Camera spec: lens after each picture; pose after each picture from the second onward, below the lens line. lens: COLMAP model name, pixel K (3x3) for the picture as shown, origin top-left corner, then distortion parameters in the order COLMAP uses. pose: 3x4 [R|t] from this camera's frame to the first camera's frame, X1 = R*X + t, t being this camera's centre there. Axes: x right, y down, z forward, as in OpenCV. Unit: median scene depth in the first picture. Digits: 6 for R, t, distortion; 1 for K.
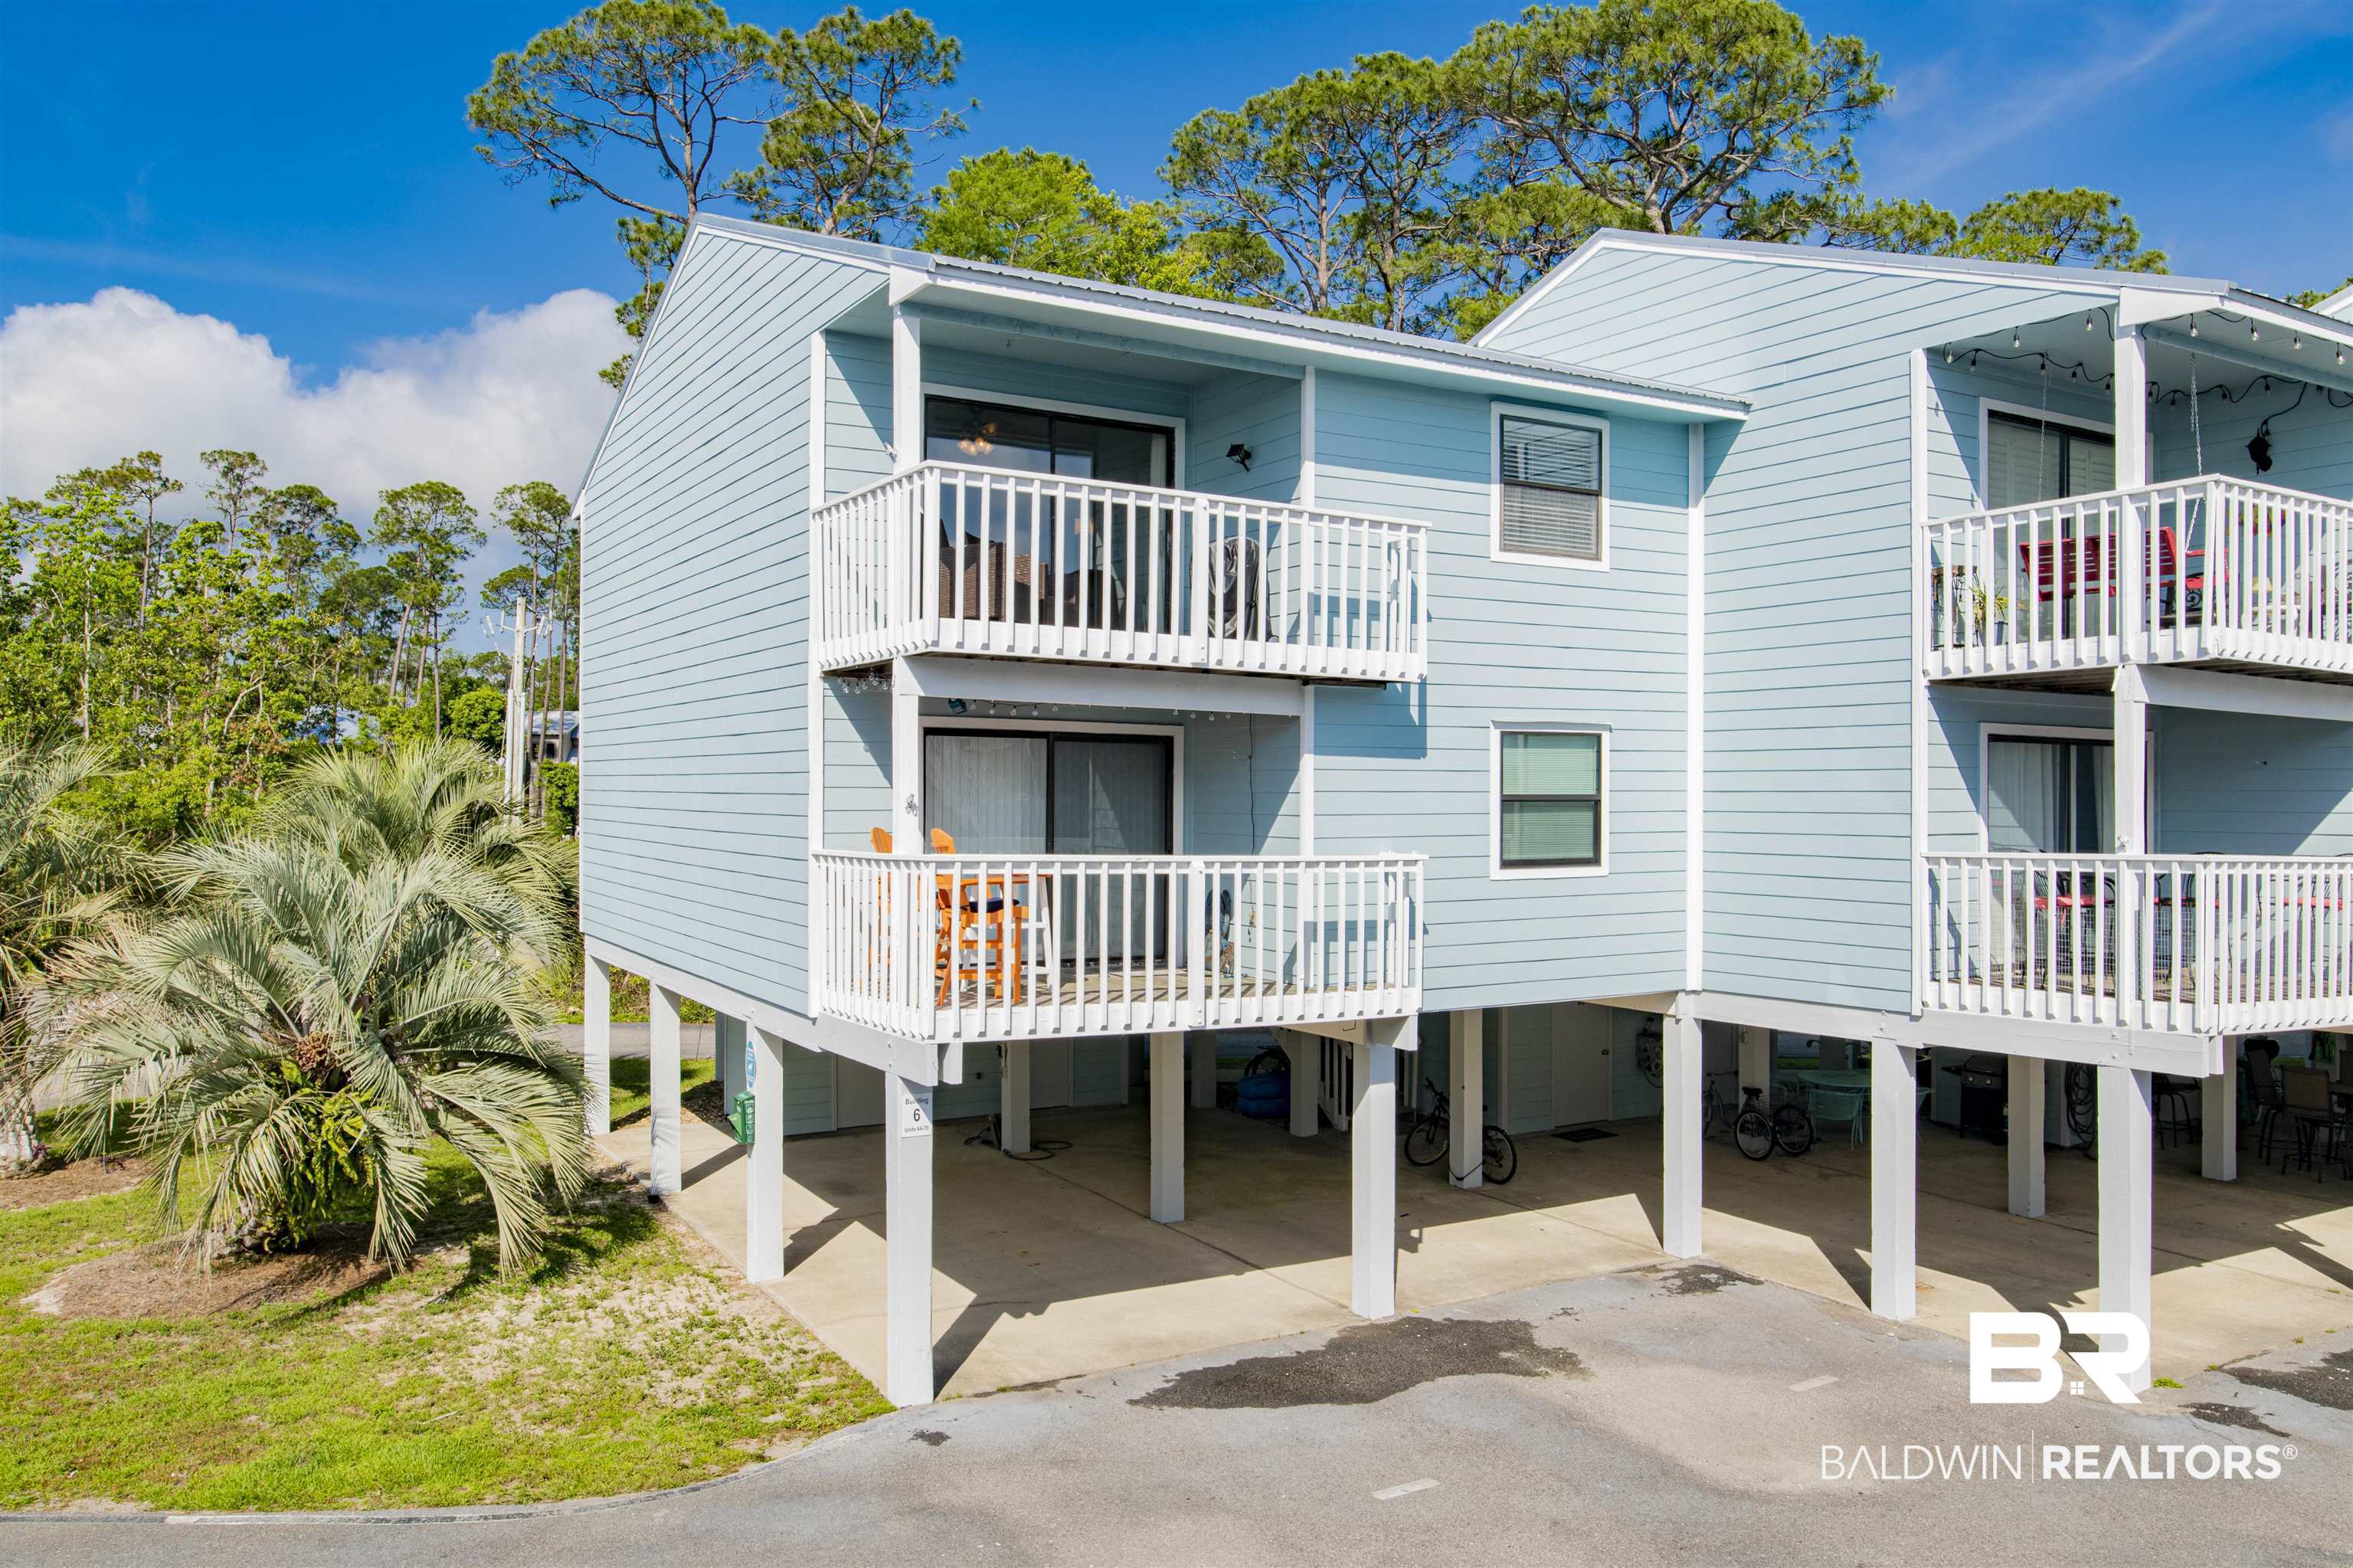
lens RADIAL K [[1796.1, 0, 1180.6], [0, 1796.1, 742.4], [0, 0, 1]] dist [-0.004908, -0.000621]
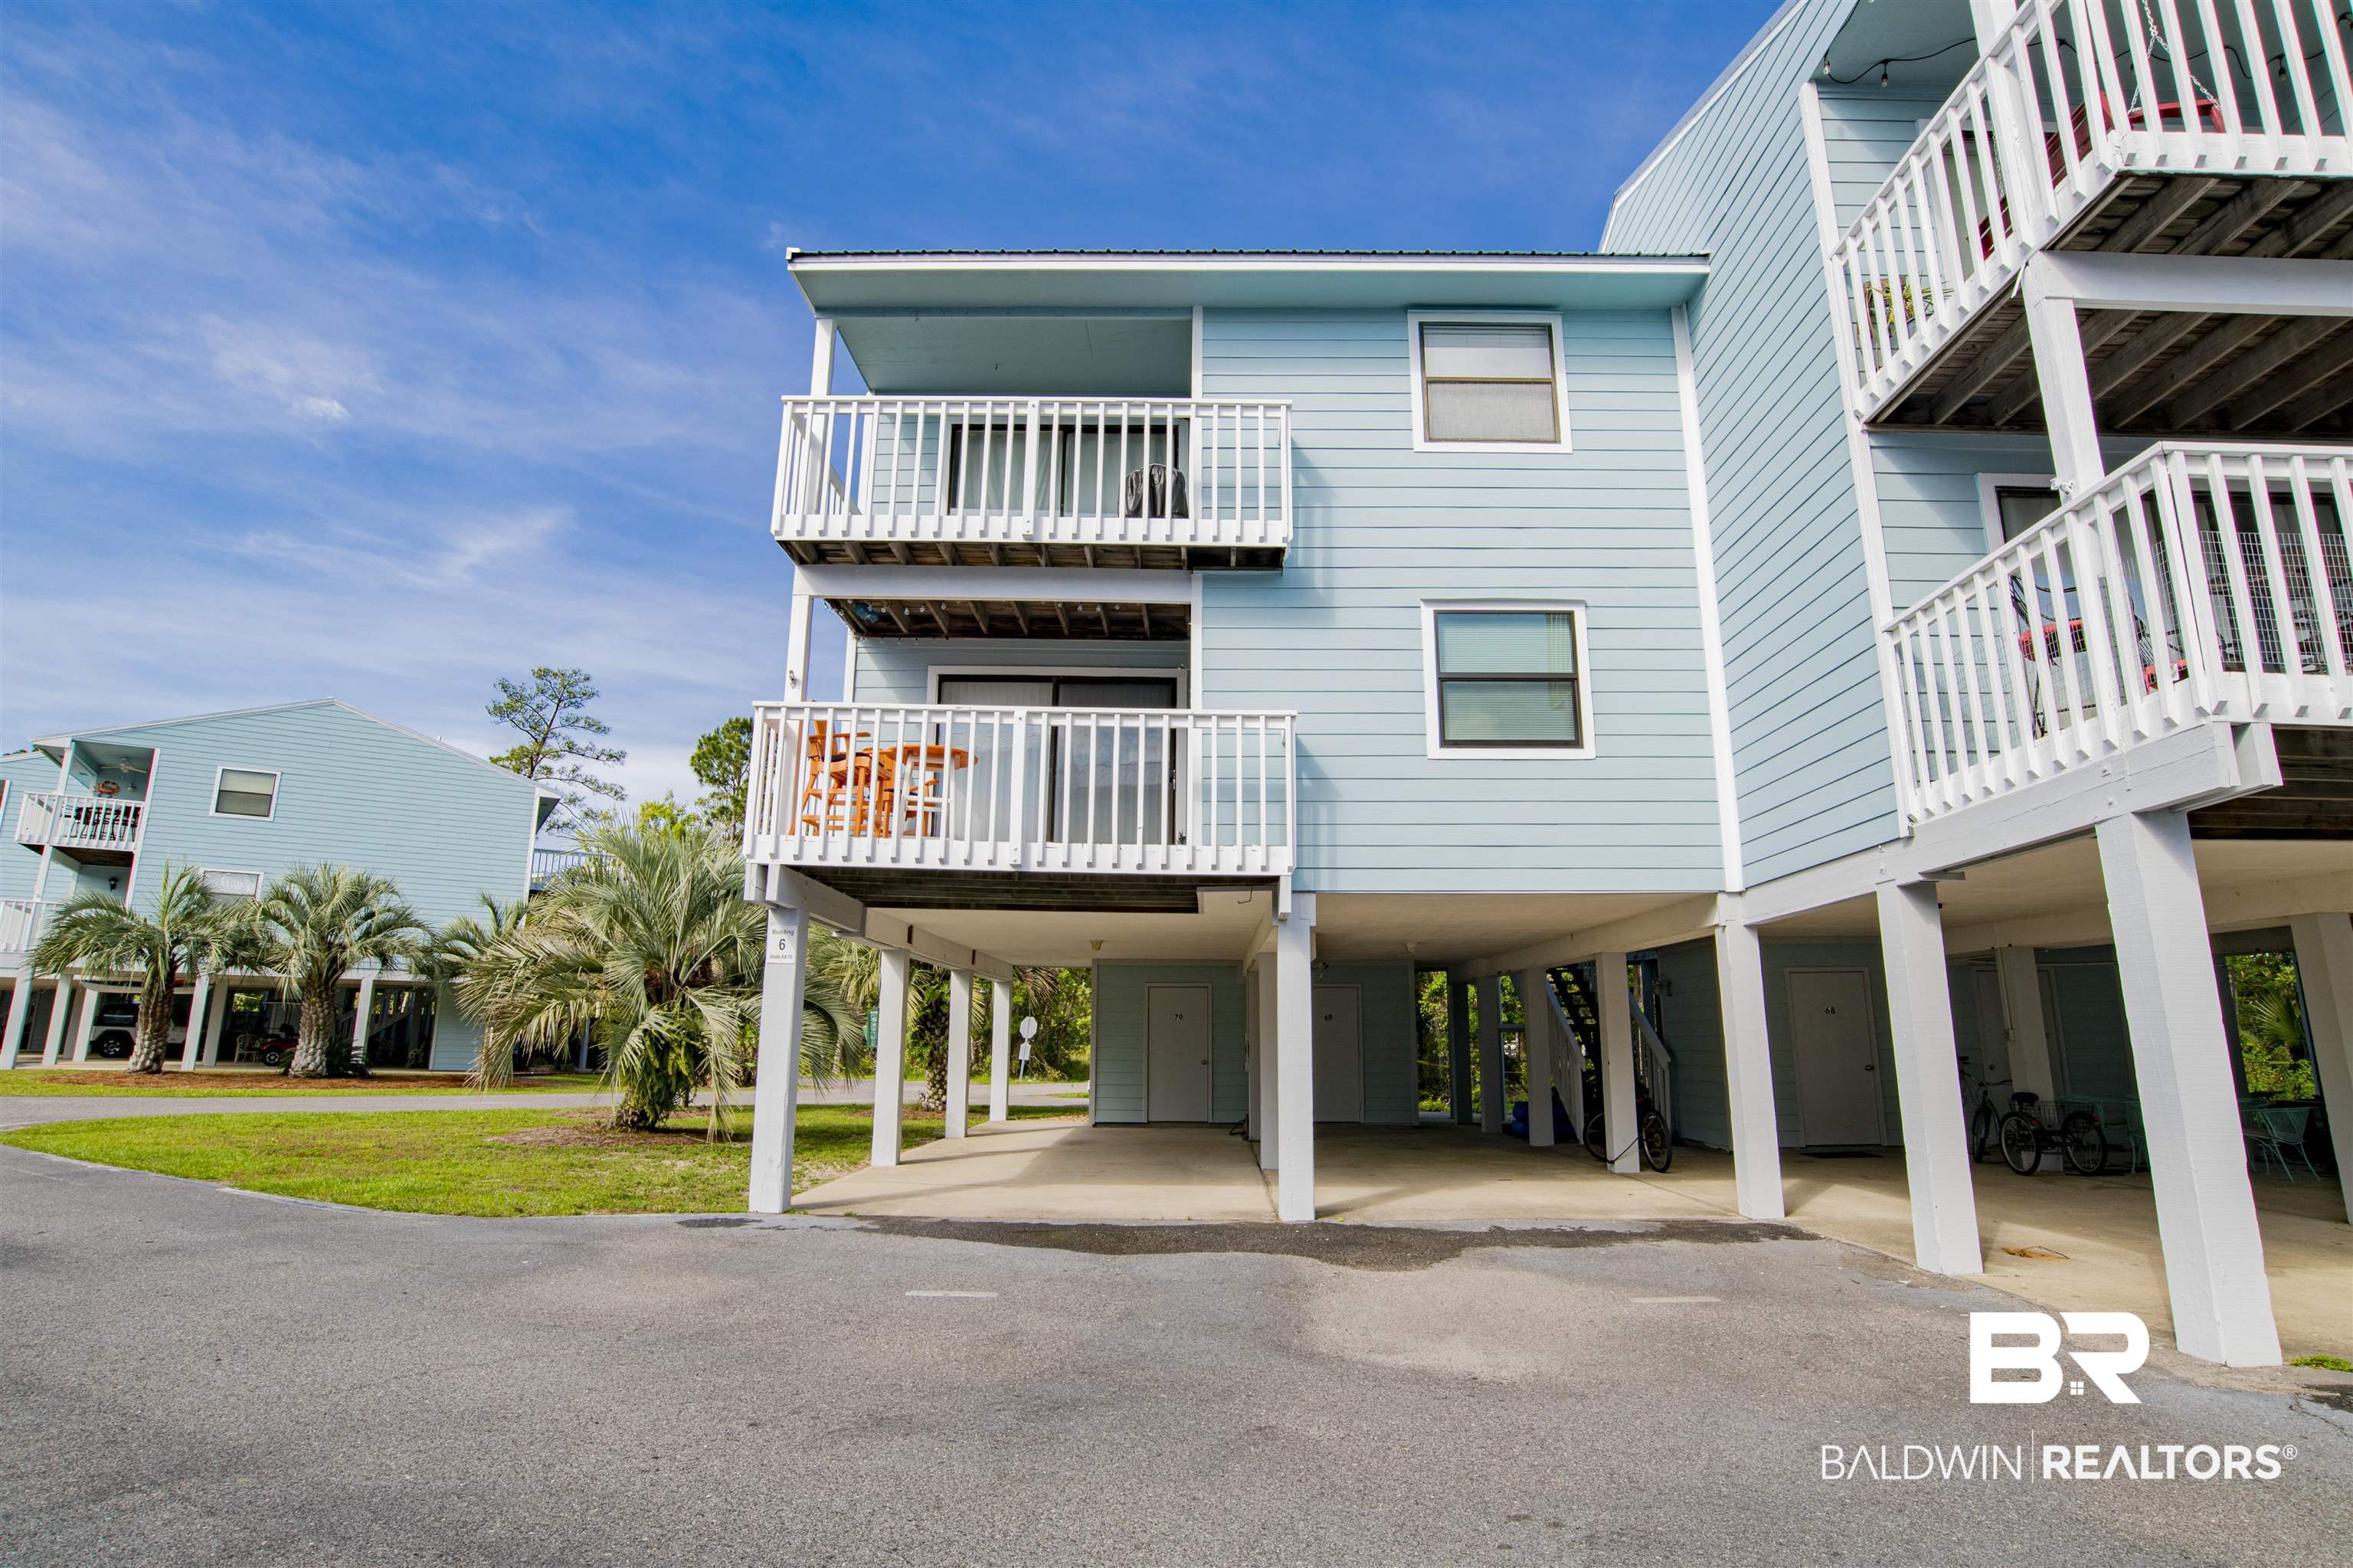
lens RADIAL K [[1215.8, 0, 1187.6], [0, 1215.8, 767.1], [0, 0, 1]] dist [-0.064656, 0.022152]
pose [[0.833326, -0.121321, -0.539304, 0.410308], [-0.000620, 0.975413, -0.220386, 0.220907], [0.552781, 0.183987, 0.812762, 0.409359]]
